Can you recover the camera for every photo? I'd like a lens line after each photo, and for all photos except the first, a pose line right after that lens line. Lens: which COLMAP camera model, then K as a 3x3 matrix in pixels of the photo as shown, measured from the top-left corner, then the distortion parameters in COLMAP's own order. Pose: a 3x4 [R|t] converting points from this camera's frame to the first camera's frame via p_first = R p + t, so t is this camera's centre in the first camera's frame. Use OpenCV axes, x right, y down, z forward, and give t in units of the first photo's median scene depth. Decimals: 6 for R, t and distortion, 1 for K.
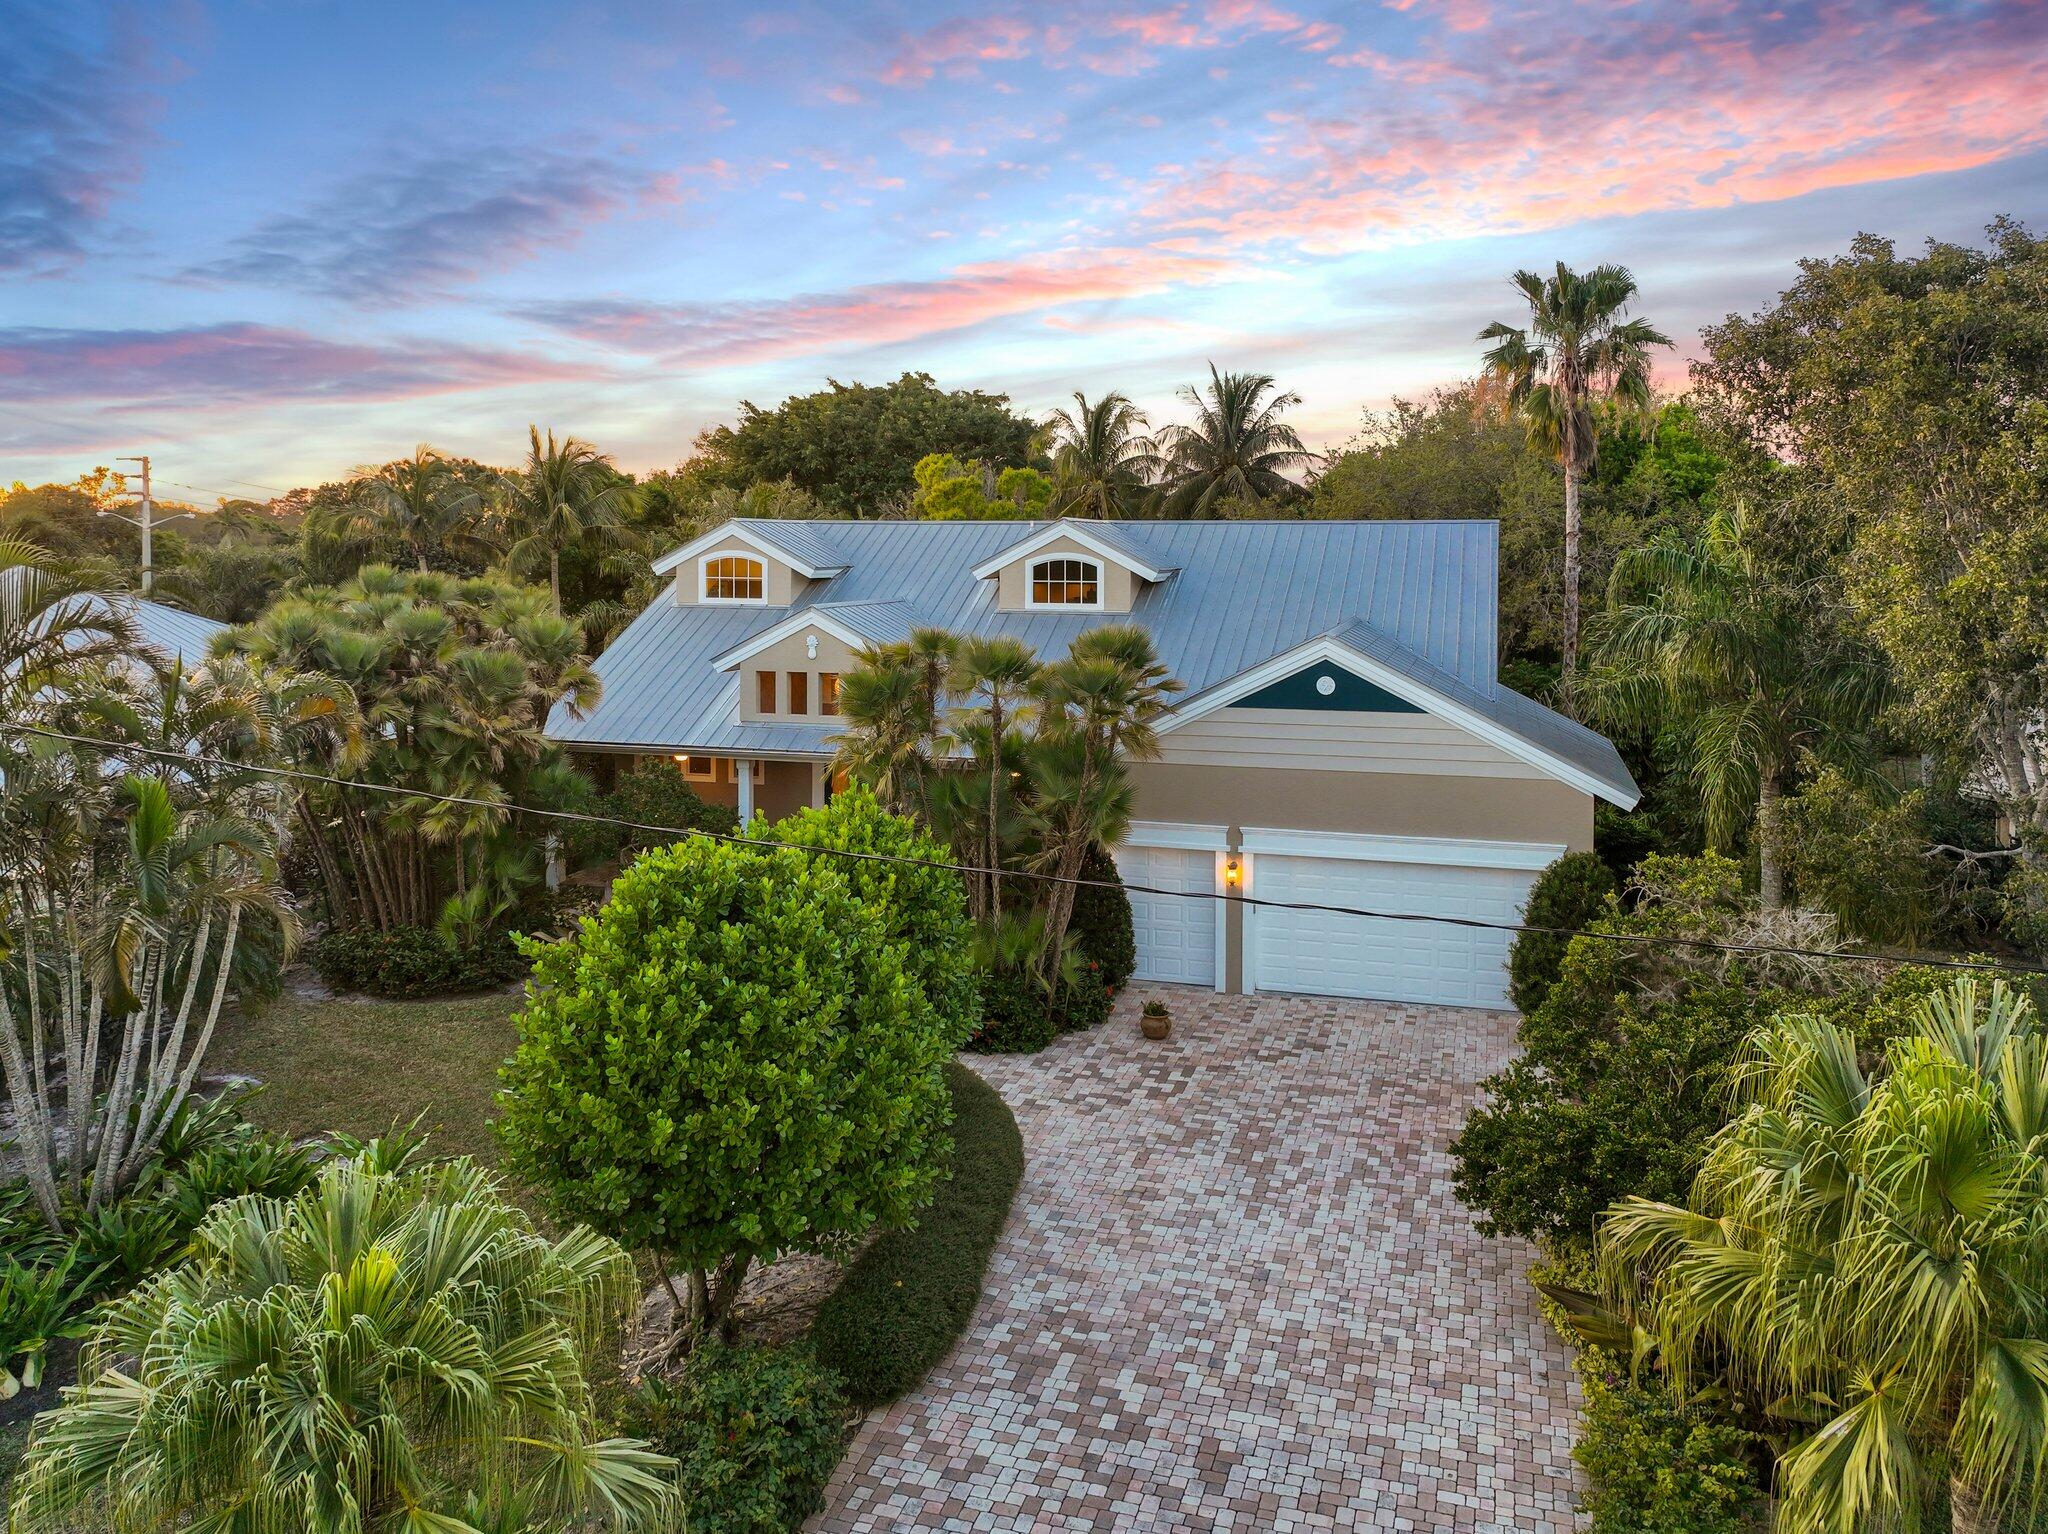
lens RADIAL K [[1508.4, 0, 1045.9], [0, 1508.4, 596.7], [0, 0, 1]] dist [-0.004793, -0.003099]
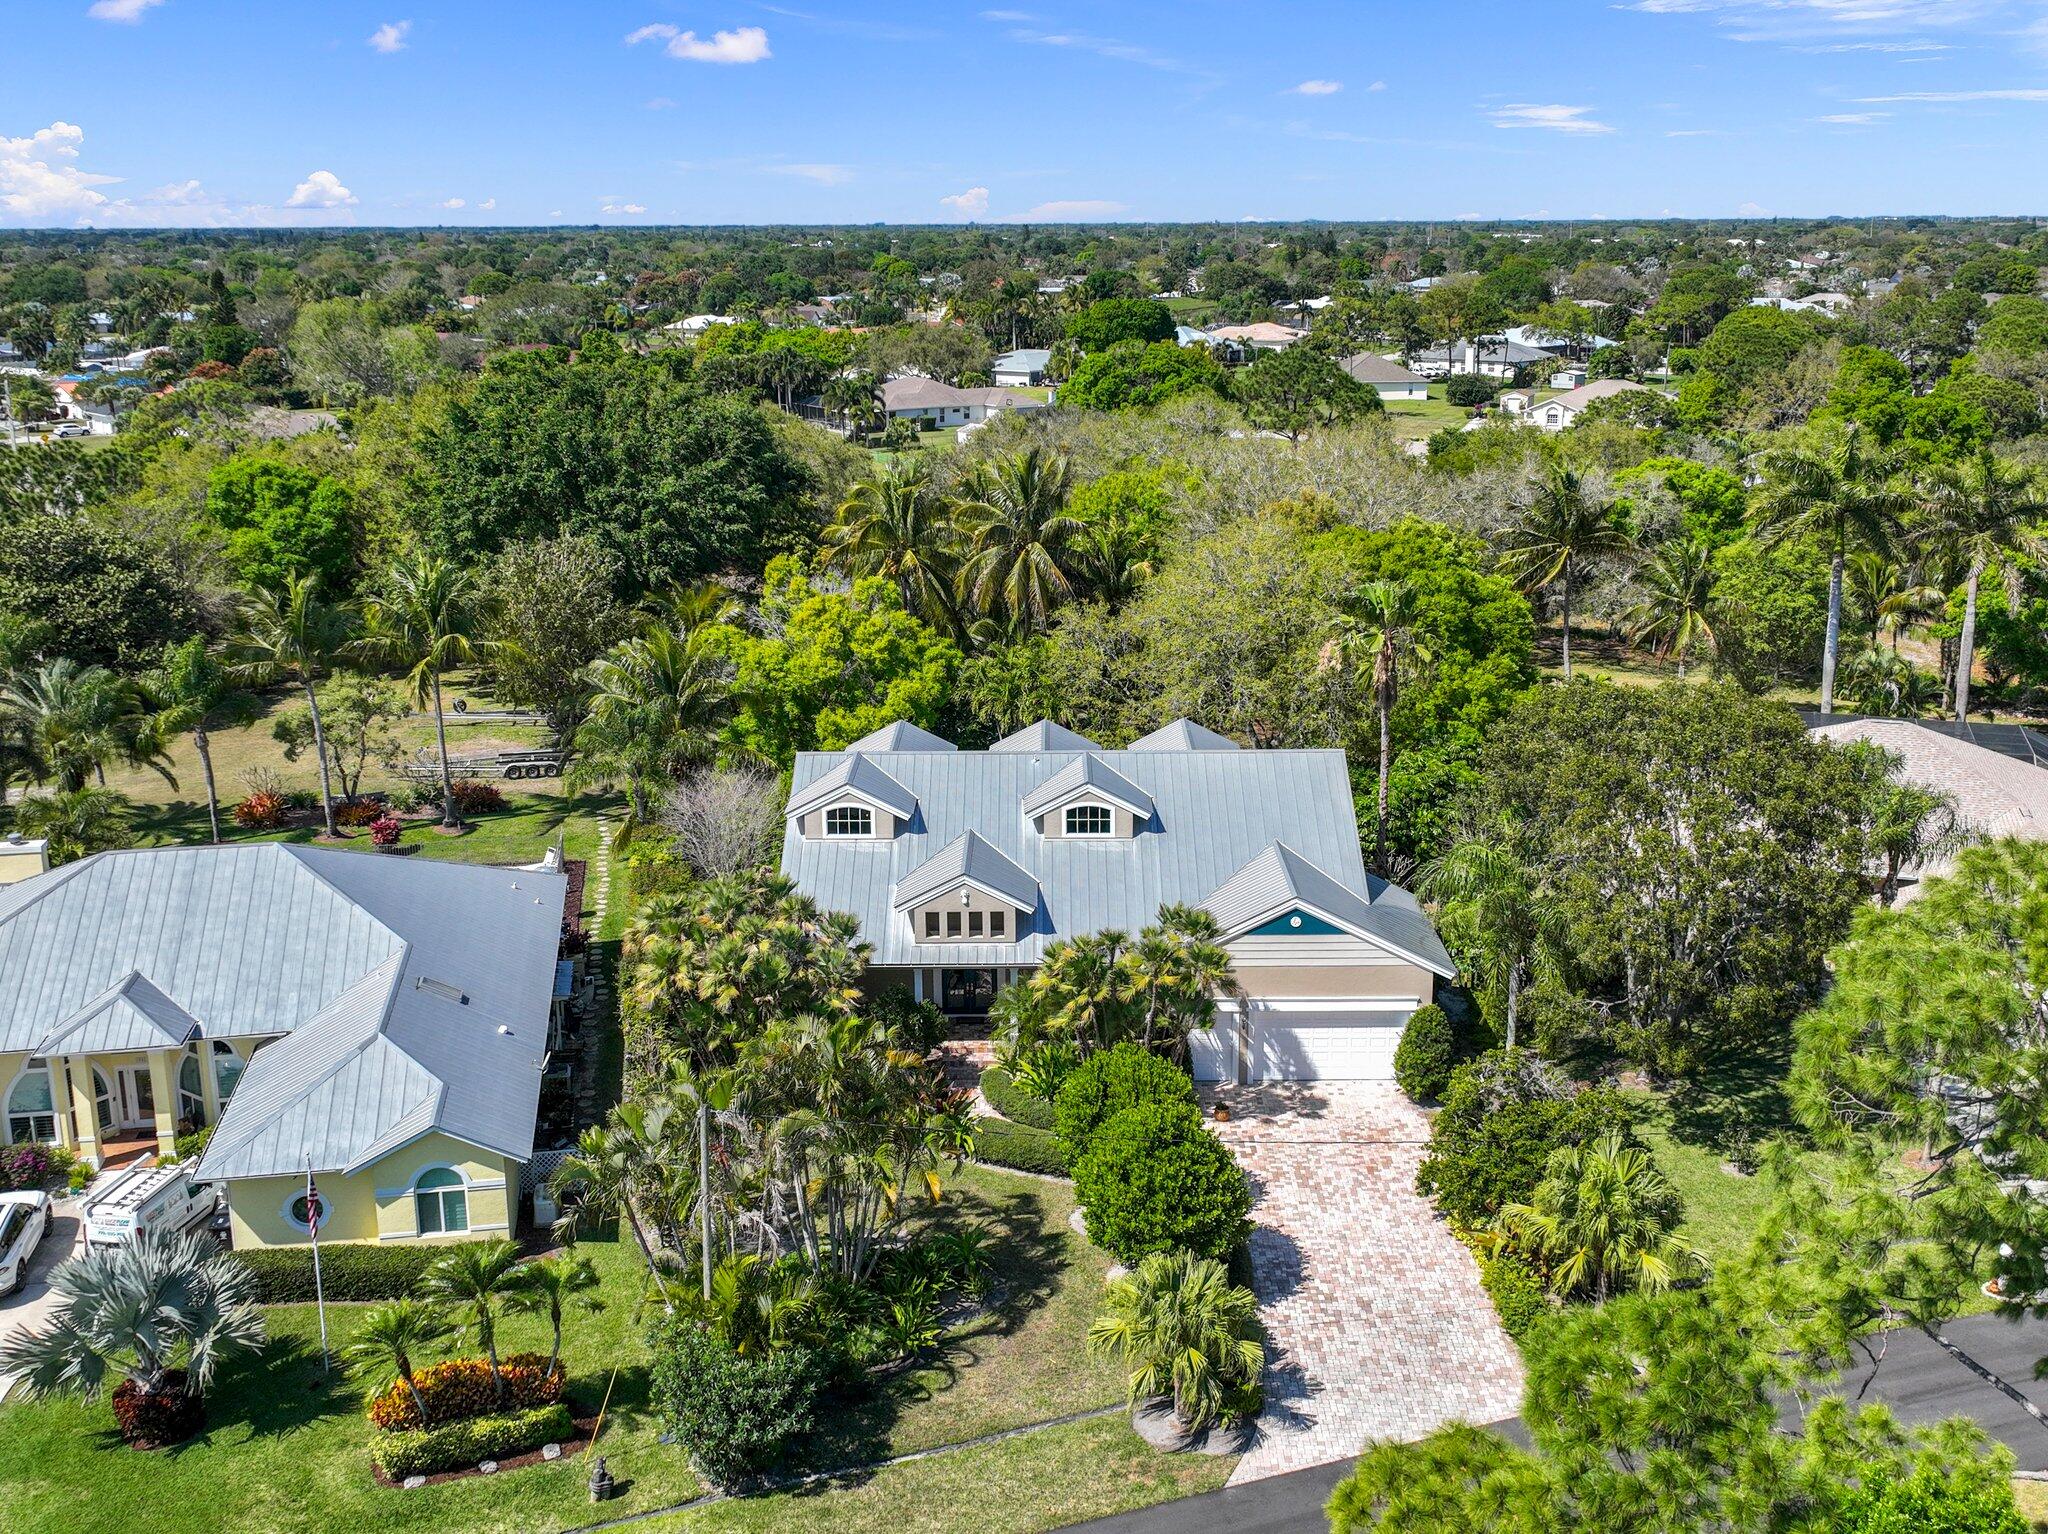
lens RADIAL K [[2029.2, 0, 1024.0], [0, 2029.2, 767.0], [0, 0, 1]] dist [0.007684, -0.006789]
pose [[0.961031, -0.080869, 0.264348, -0.664987], [0.019116, 0.973406, 0.228288, -0.600865], [-0.275779, -0.214338, 0.937019, -1.015930]]
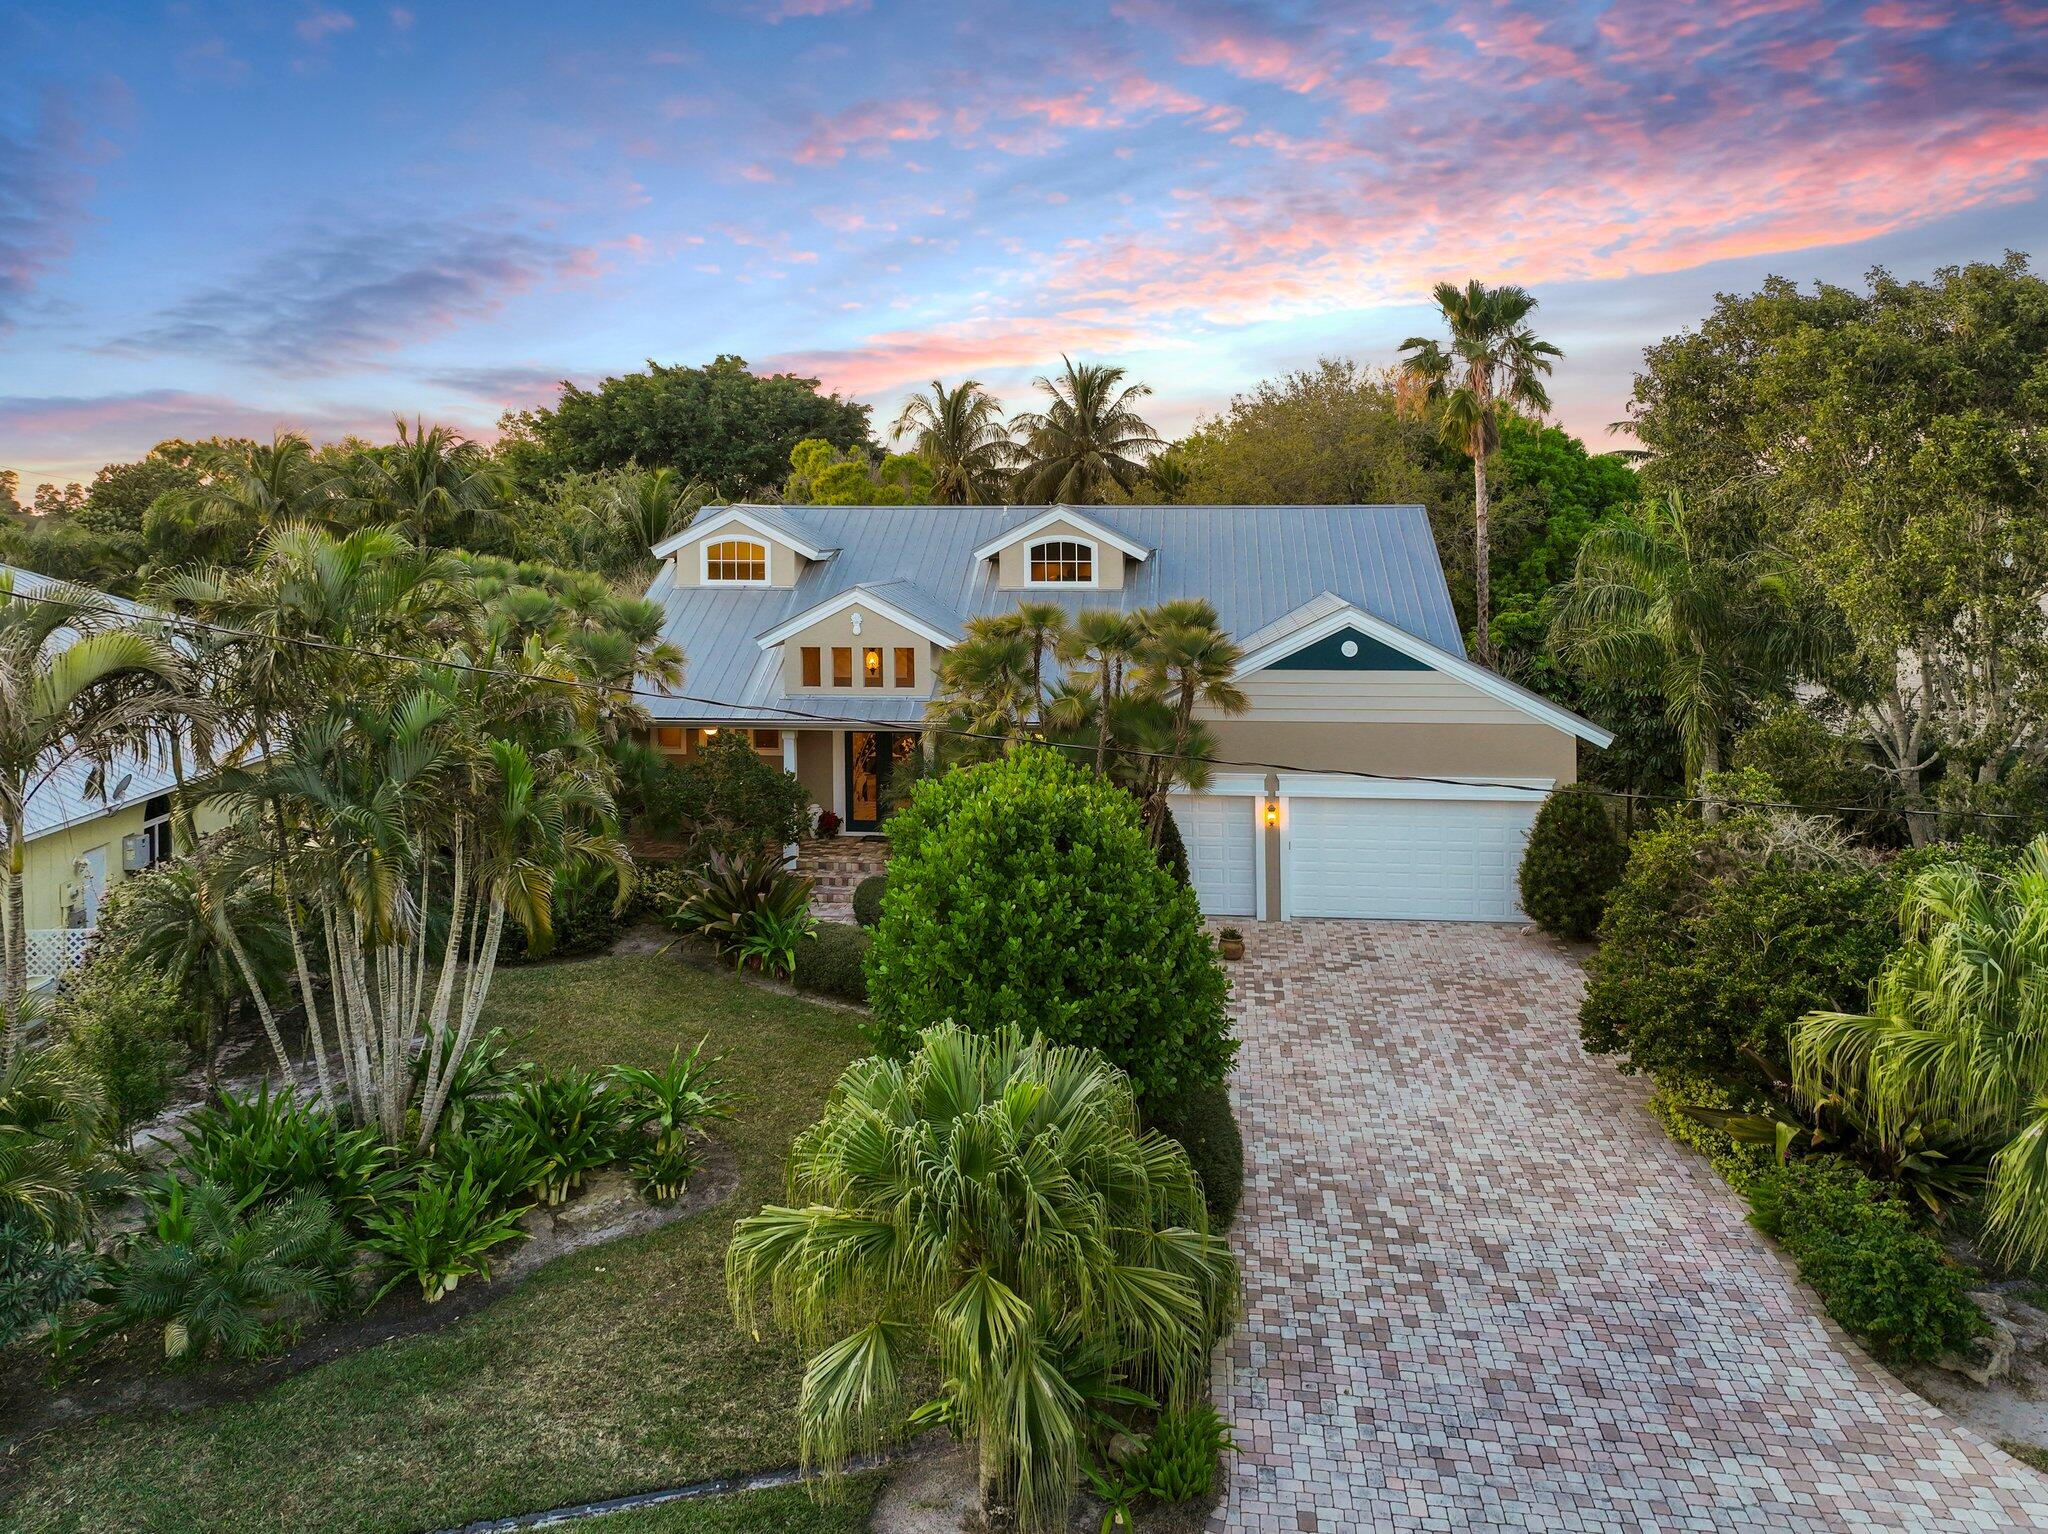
lens RADIAL K [[1523.6, 0, 1028.4], [0, 1523.6, 525.8], [0, 0, 1]] dist [-0.002988, -0.003526]
pose [[0.985336, -0.004105, 0.170575, -0.226184], [0.009908, 0.999400, -0.033182, 0.000628], [-0.170337, 0.034385, 0.984786, -0.101967]]
